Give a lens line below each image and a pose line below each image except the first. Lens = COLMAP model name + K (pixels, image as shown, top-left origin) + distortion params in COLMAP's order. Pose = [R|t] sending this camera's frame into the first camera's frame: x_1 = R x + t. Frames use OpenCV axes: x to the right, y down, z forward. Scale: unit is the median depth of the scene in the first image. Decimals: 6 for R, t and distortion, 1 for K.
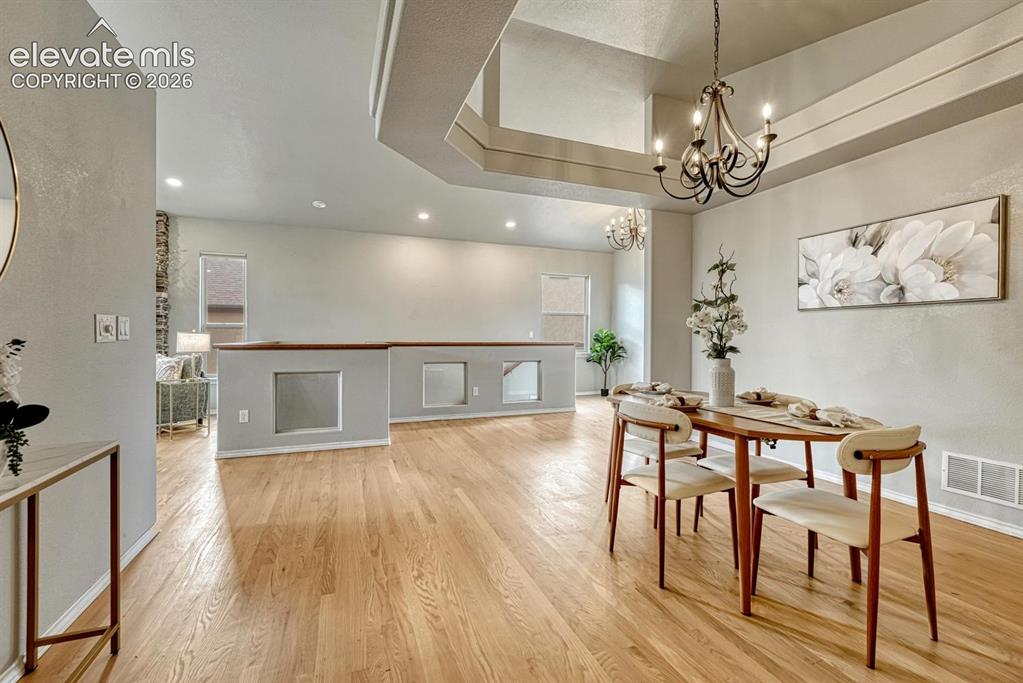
lens RADIAL K [[441.1, 0, 507.4], [0, 441.1, 339.7], [0, 0, 1]] dist [-0.001424, -0.000142]
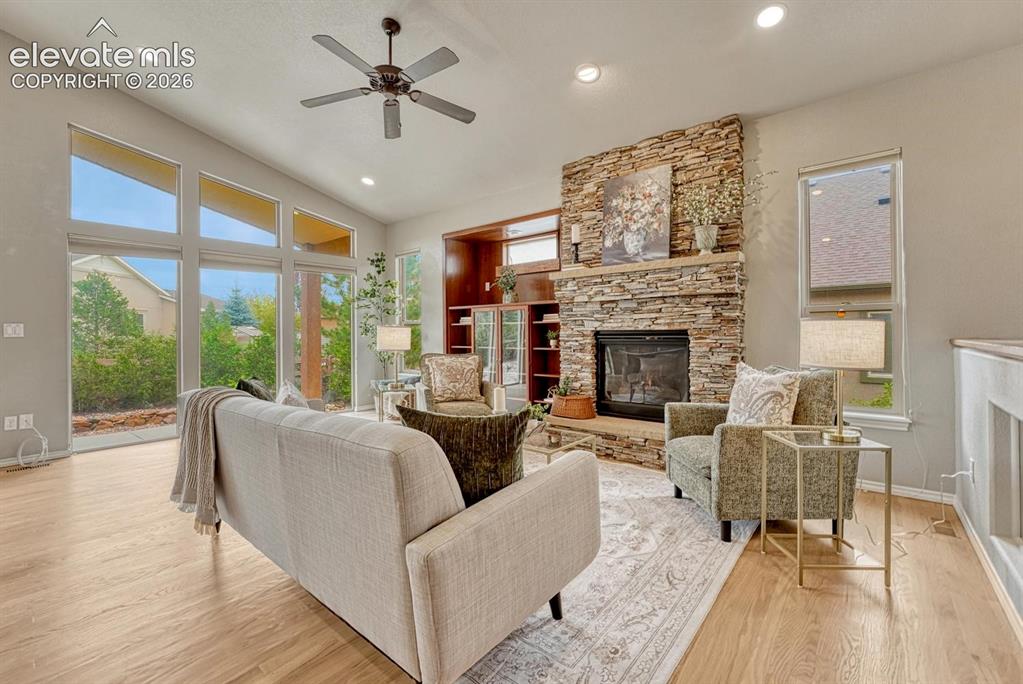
lens RADIAL K [[441.1, 0, 509.7], [0, 441.1, 337.6], [0, 0, 1]] dist [-0.001424, -0.000142]
pose [[0.497123, -0.003059, -0.867675, -0.418641], [0.004334, 0.999990, -0.001042, 0.000986], [0.867669, -0.003242, 0.497131, 0.443449]]
